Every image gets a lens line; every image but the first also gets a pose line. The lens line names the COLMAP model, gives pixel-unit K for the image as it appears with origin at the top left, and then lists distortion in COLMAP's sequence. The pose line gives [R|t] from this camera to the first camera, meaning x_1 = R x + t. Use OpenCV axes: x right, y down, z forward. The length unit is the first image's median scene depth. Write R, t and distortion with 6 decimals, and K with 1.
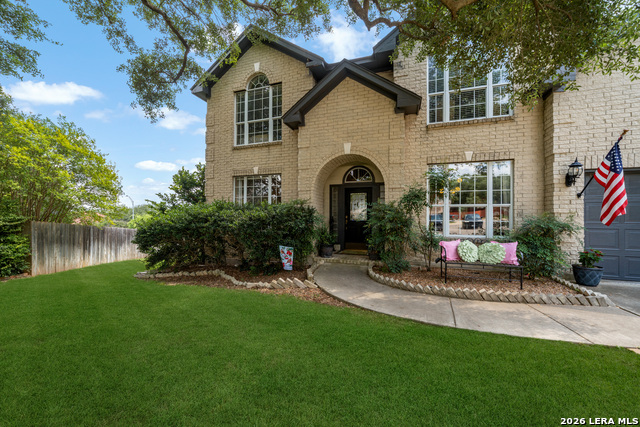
lens RADIAL K [[240.5, 0, 318.3], [0, 240.5, 217.5], [0, 0, 1]] dist [-0.003799, 0.000062]
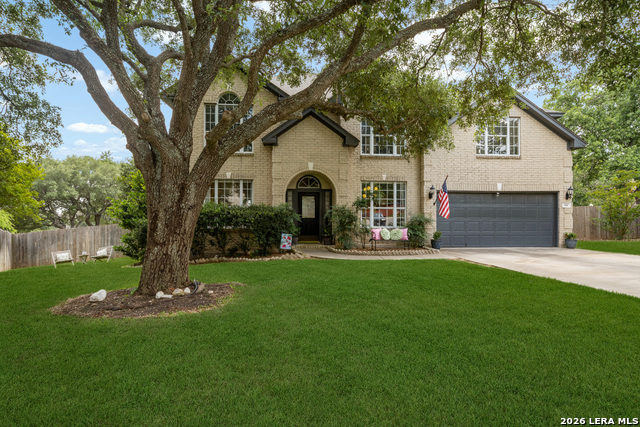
lens RADIAL K [[332.3, 0, 318.3], [0, 332.3, 214.7], [0, 0, 1]] dist [0.006404, 0.000309]
pose [[0.919557, 0.000109, 0.392956, -0.655899], [0.001128, 0.999995, -0.002917, 0.000585], [-0.392955, 0.003125, 0.919552, -0.876956]]
